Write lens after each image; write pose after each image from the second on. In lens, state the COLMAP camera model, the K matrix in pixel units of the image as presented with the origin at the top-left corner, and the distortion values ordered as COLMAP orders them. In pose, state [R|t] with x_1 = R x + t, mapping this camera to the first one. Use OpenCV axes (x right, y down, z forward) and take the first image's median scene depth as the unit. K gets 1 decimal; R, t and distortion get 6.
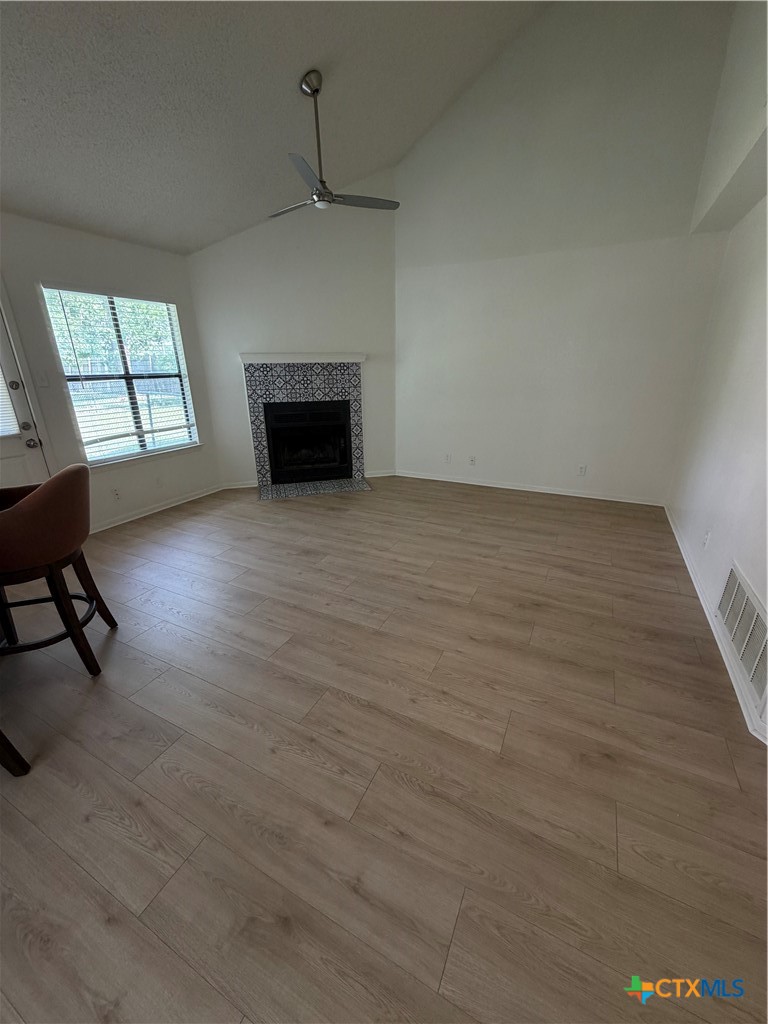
lens RADIAL K [[407.7, 0, 382.2], [0, 407.7, 515.0], [0, 0, 1]] dist [-0.000780, -0.000194]
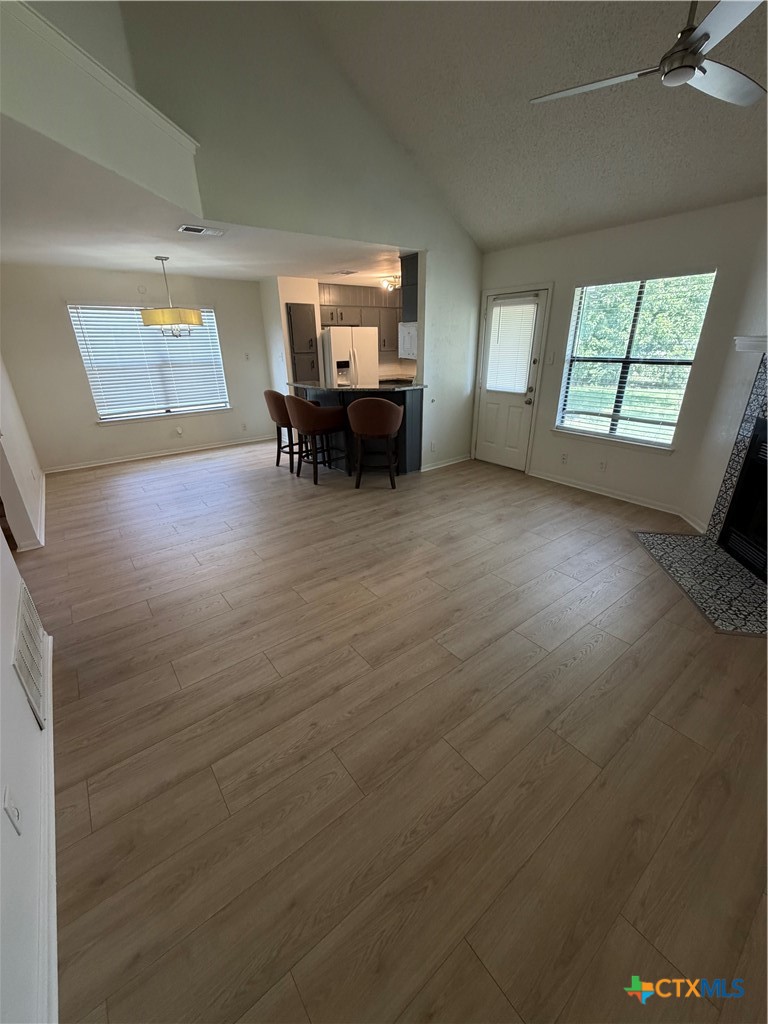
lens RADIAL K [[407.7, 0, 382.1], [0, 407.7, 509.5], [0, 0, 1]] dist [-0.000780, -0.000194]
pose [[-0.431083, 0.359902, -0.827429, 0.623510], [-0.301965, 0.806592, 0.508160, -0.381958], [0.850285, 0.468914, -0.239030, 0.920887]]
